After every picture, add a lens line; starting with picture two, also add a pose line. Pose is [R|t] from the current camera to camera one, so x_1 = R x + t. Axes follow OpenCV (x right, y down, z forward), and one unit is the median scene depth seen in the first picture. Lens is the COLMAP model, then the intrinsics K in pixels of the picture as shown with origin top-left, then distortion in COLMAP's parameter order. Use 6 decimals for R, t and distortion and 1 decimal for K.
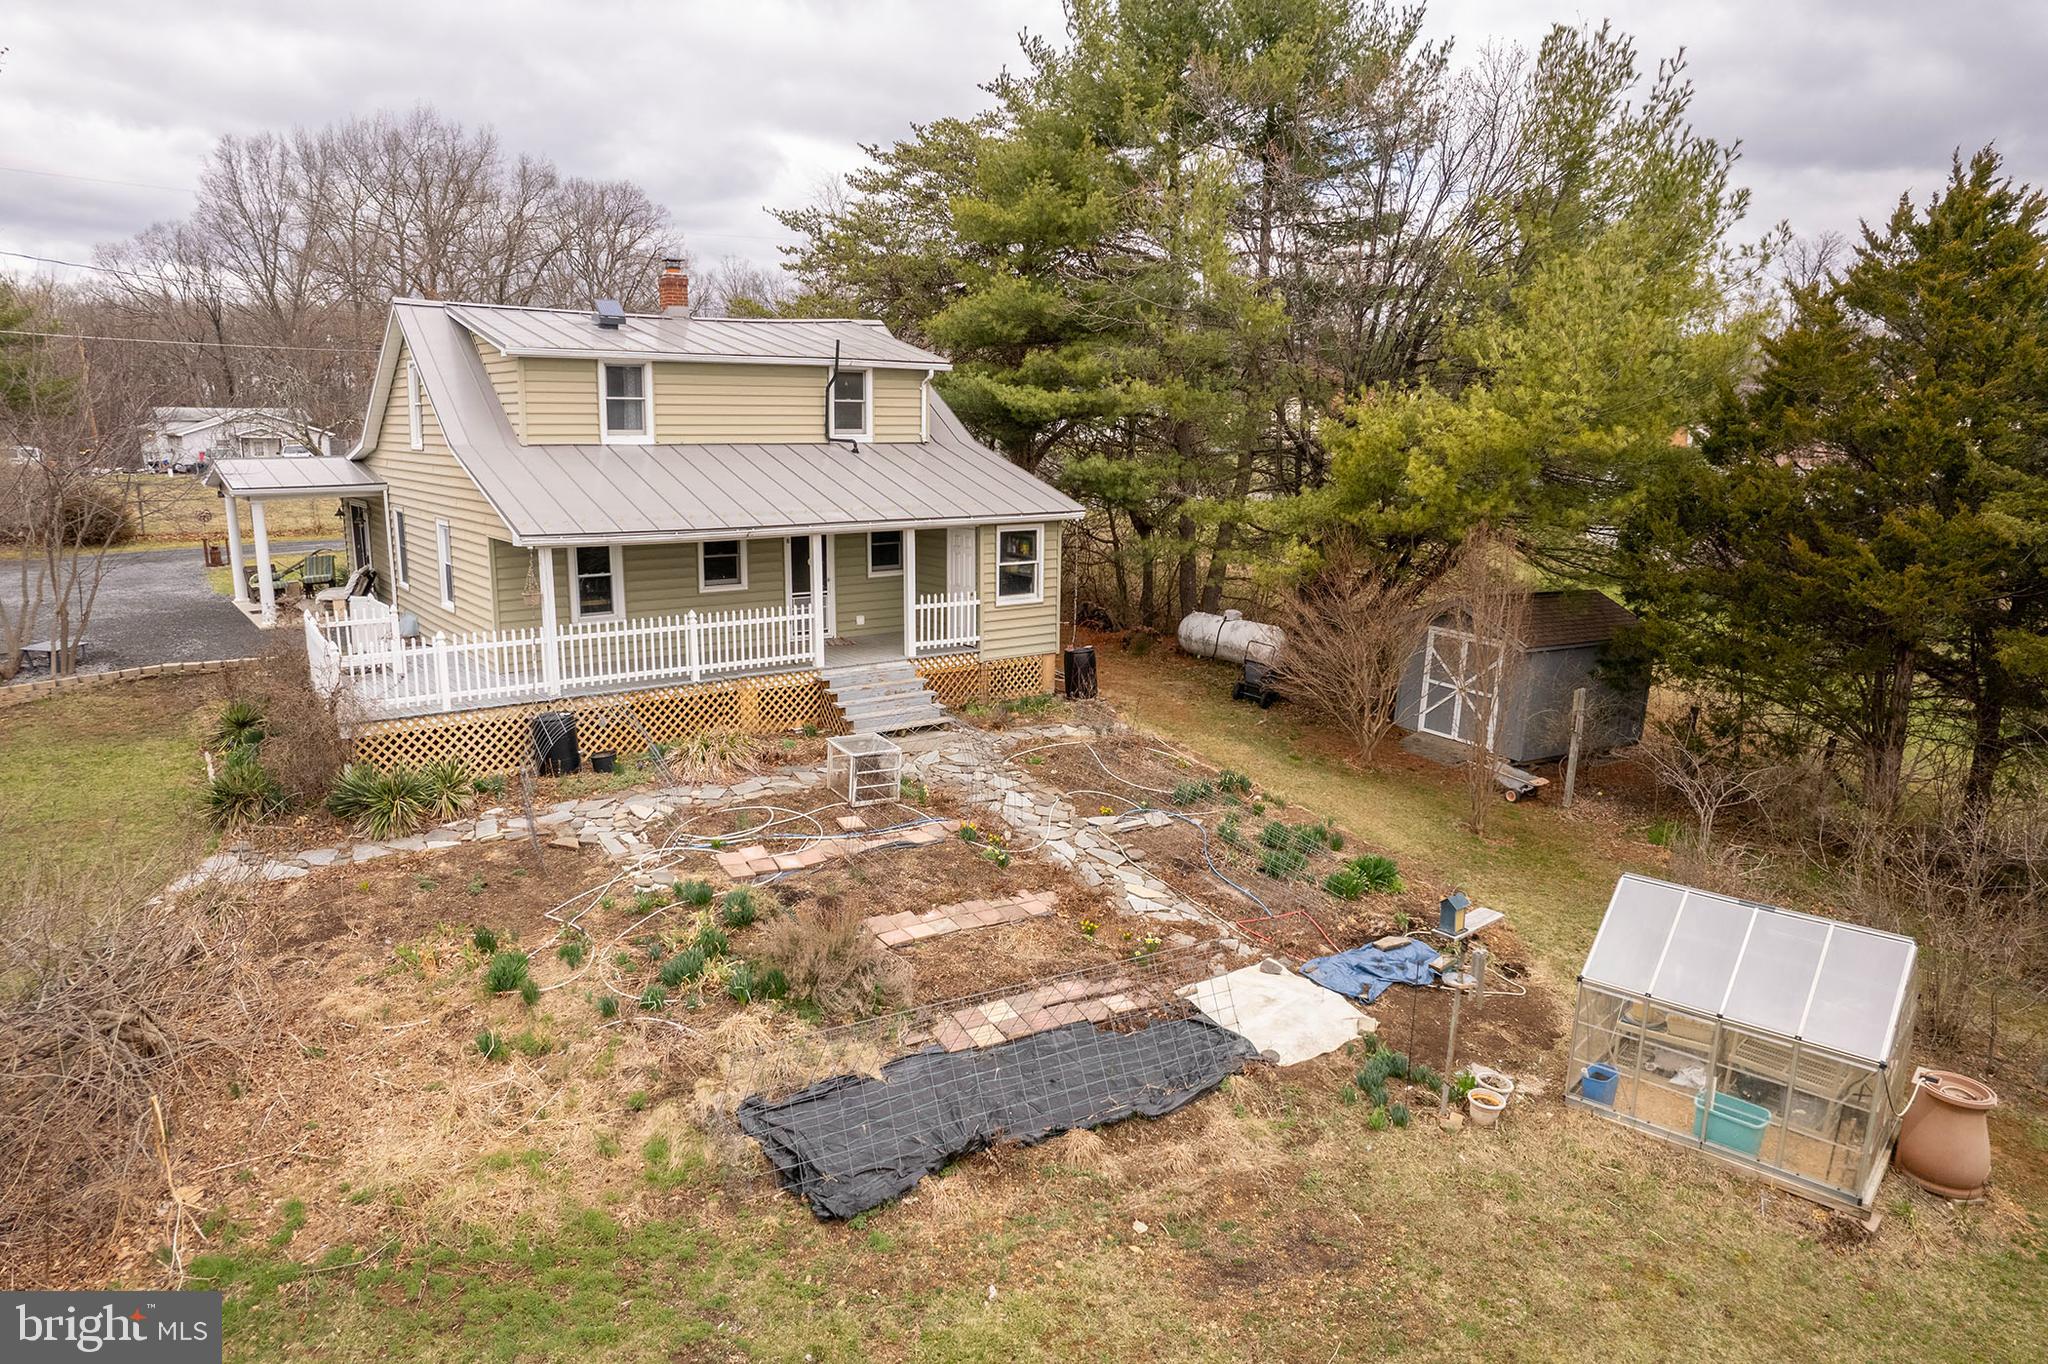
lens RADIAL K [[1300.2, 0, 1092.7], [0, 1300.2, 674.4], [0, 0, 1]] dist [-0.057432, 0.000635]
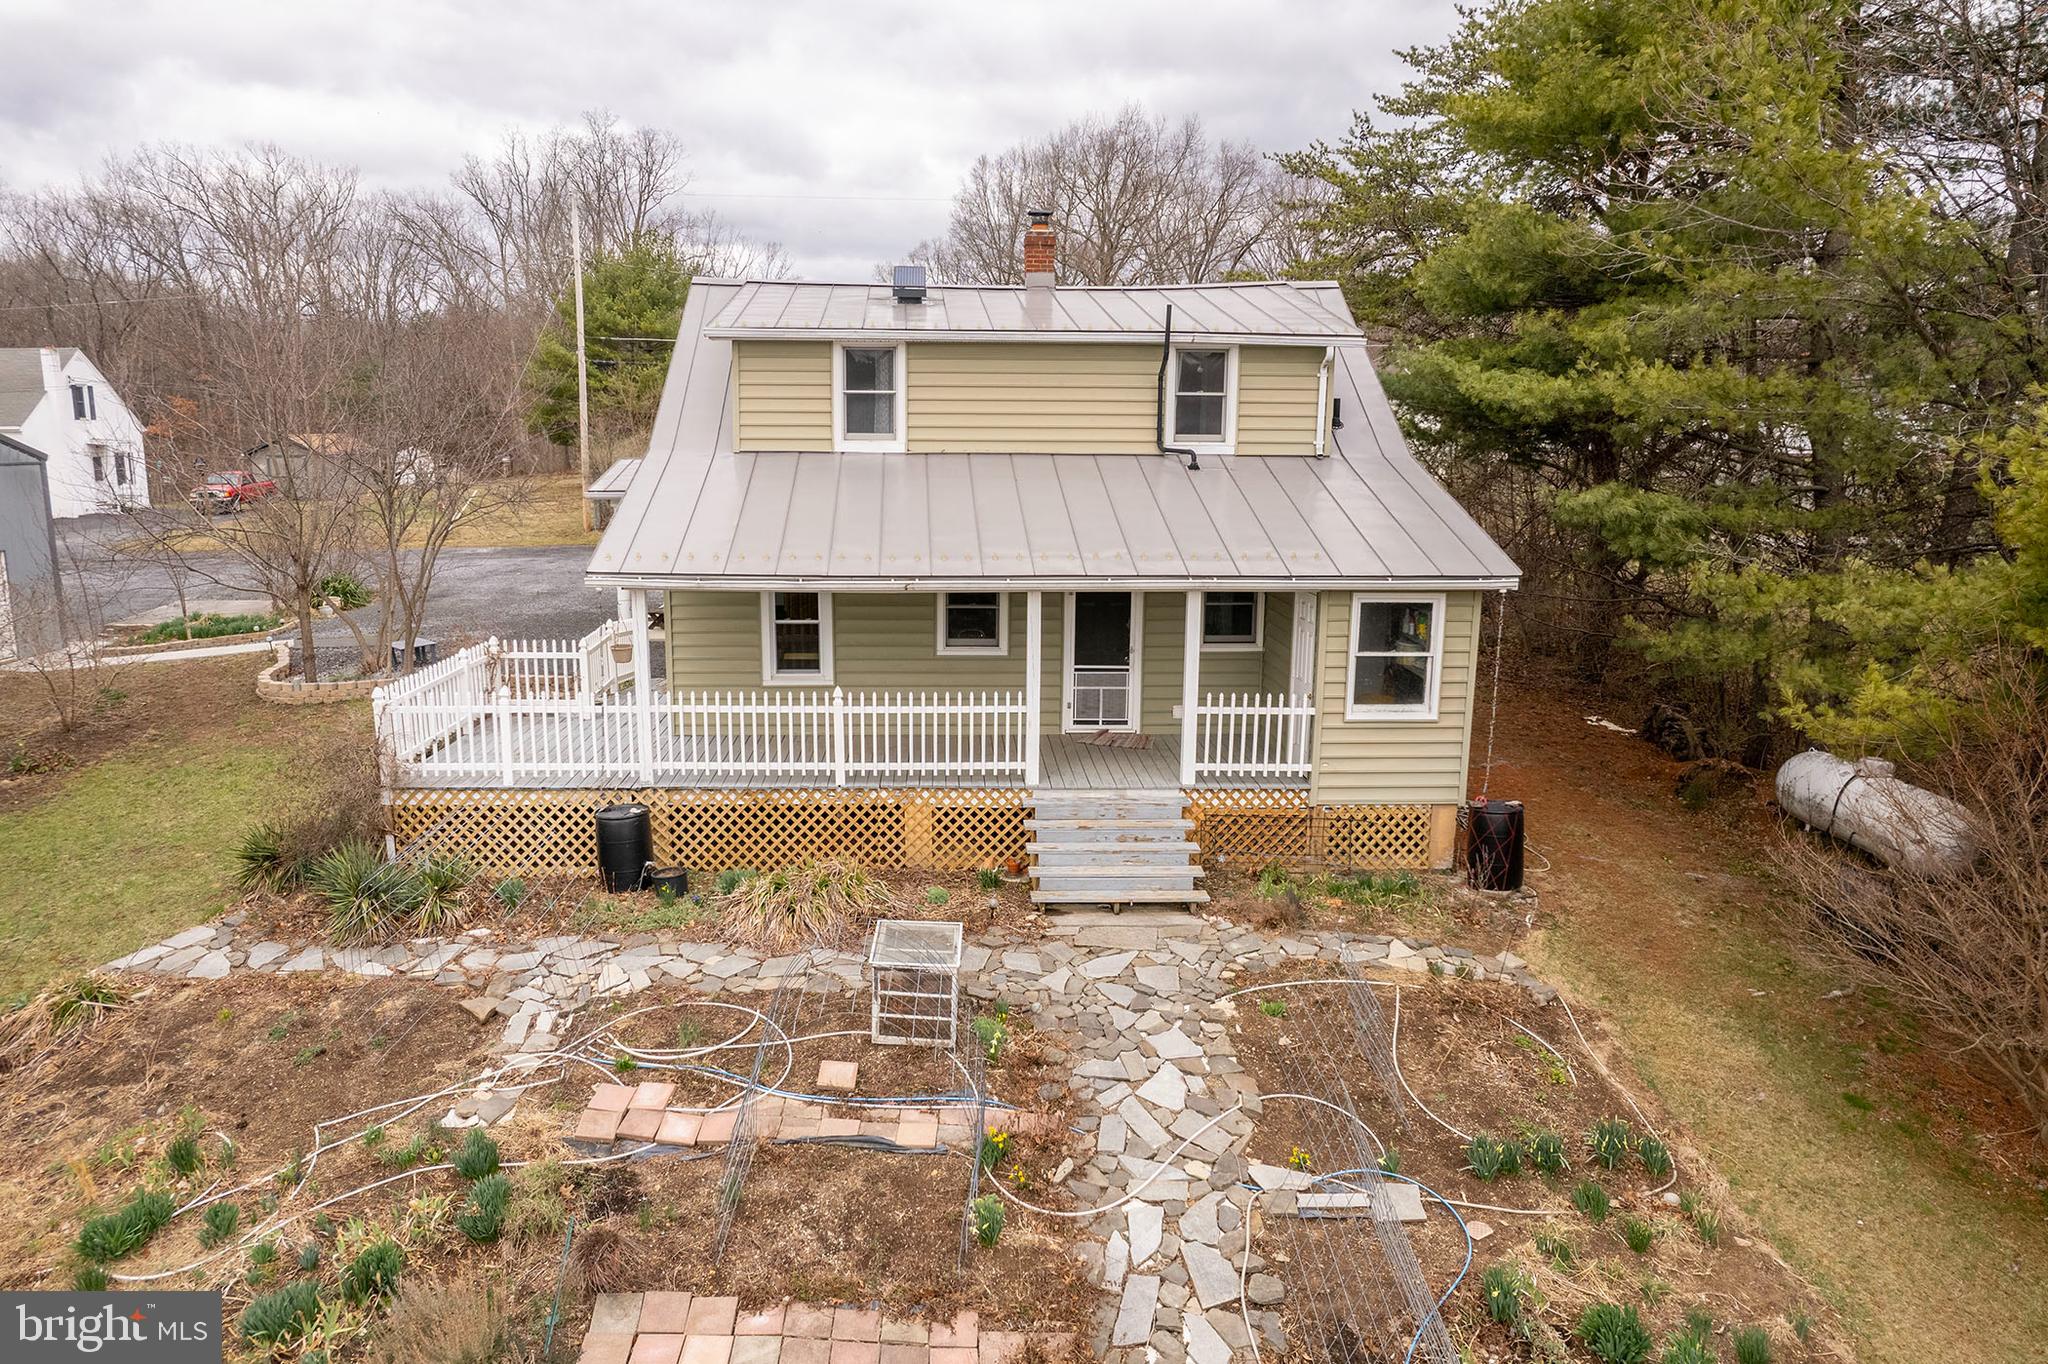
lens RADIAL K [[1370.9, 0, 947.0], [0, 1370.9, 676.5], [0, 0, 1]] dist [-0.079249, 0.096408]
pose [[0.801701, 0.106992, -0.588071, 0.183685], [-0.111667, 0.993337, 0.028493, -0.083524], [0.587202, 0.042825, 0.808307, 0.421612]]
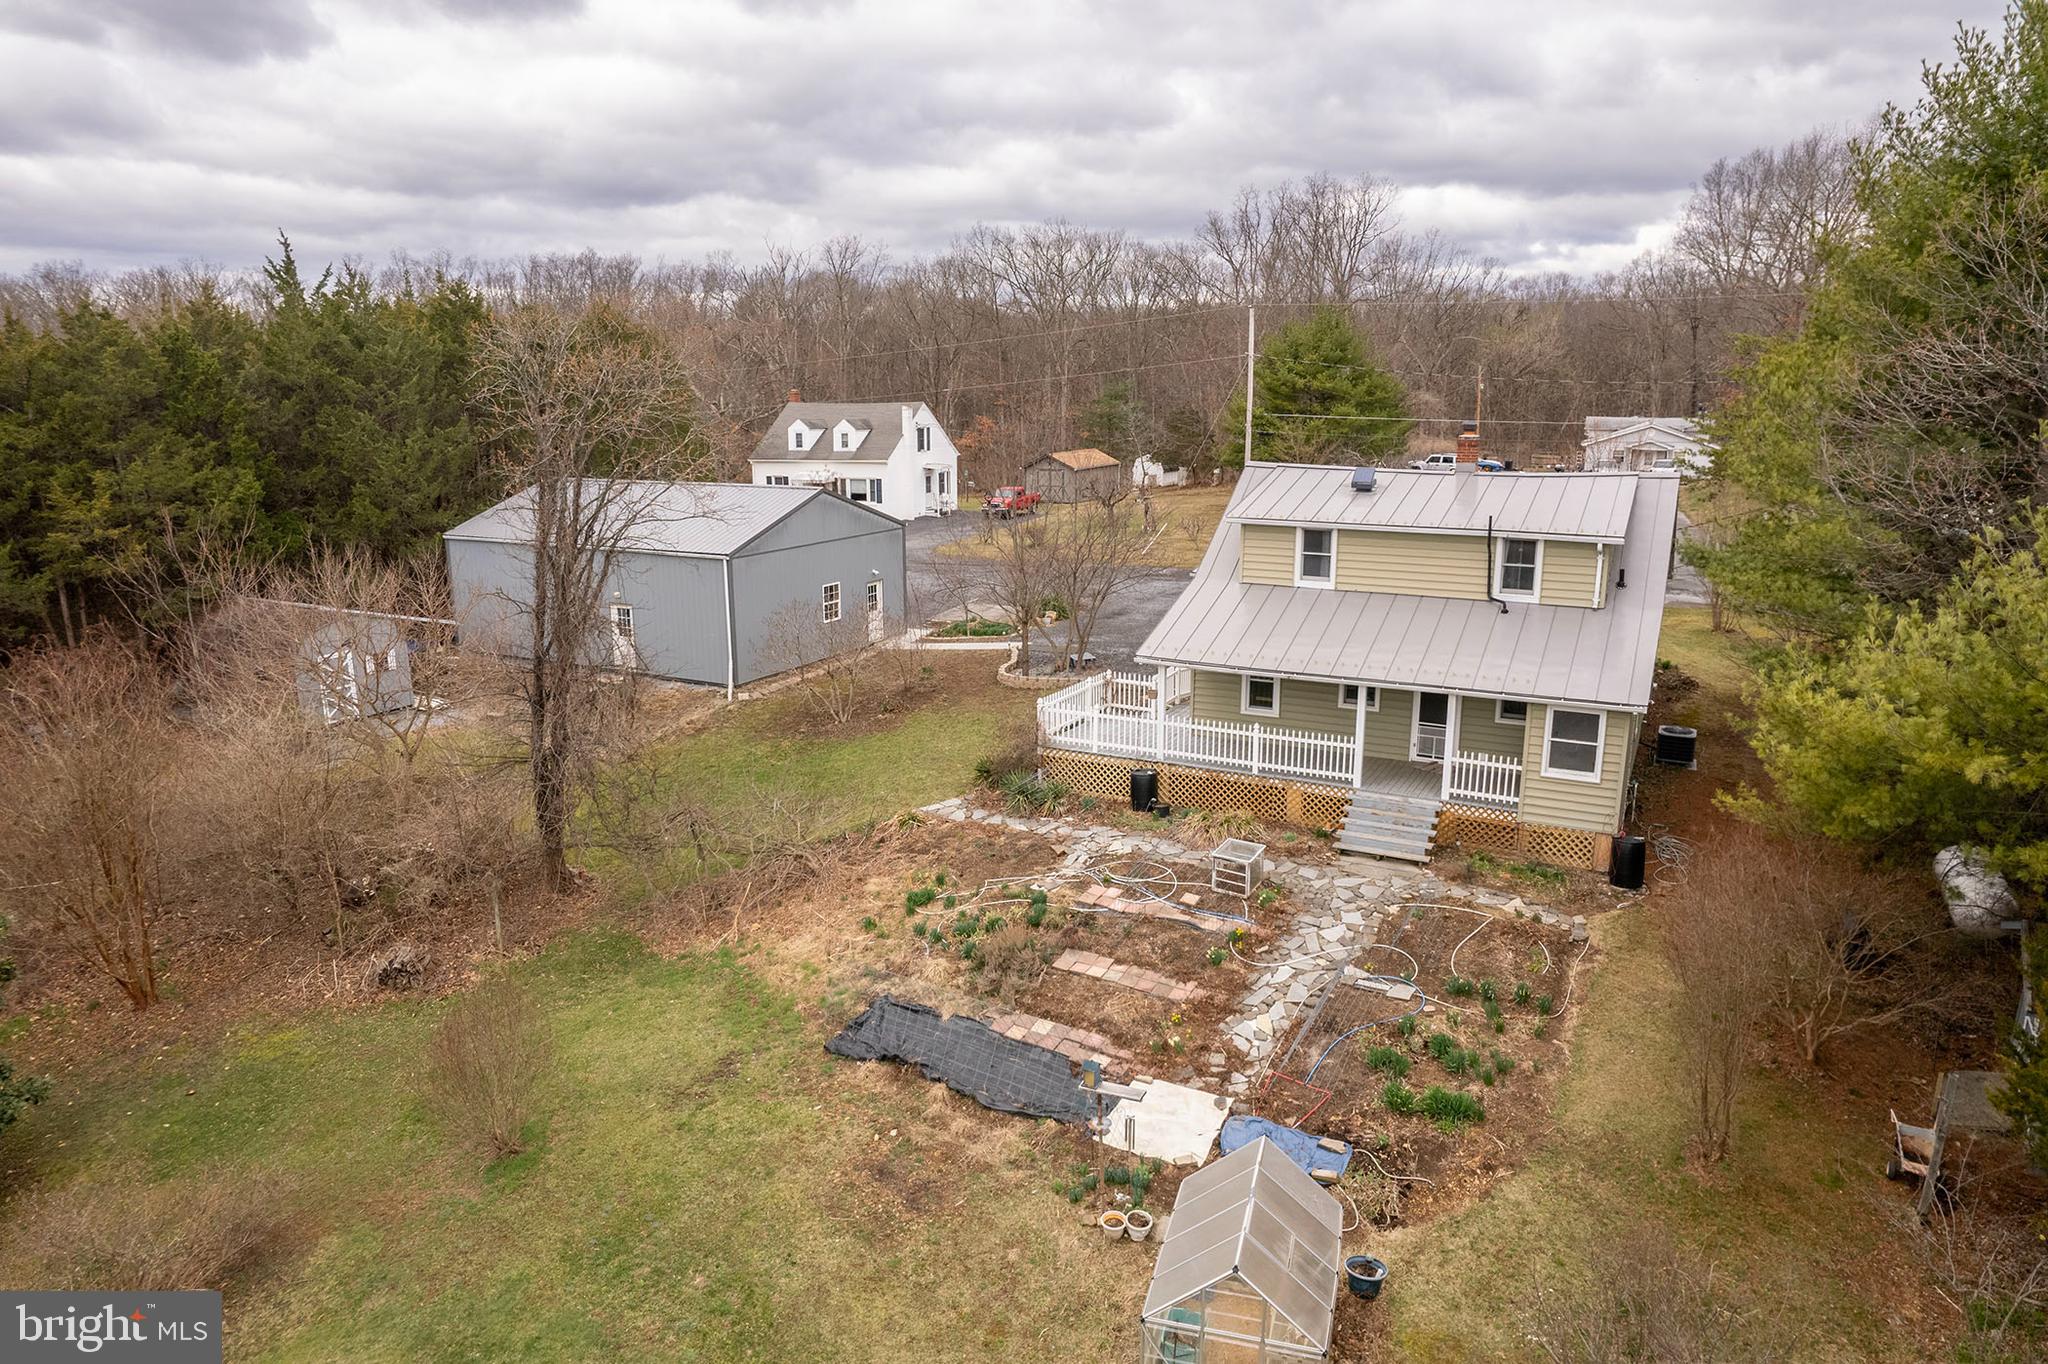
lens RADIAL K [[1318.2, 0, 1004.7], [0, 1318.2, 686.8], [0, 0, 1]] dist [-0.066678, 0.058953]
pose [[0.419233, 0.198182, -0.885984, 0.812790], [-0.171882, 0.975561, 0.136887, -0.232933], [0.891460, 0.094897, 0.443051, 0.133950]]
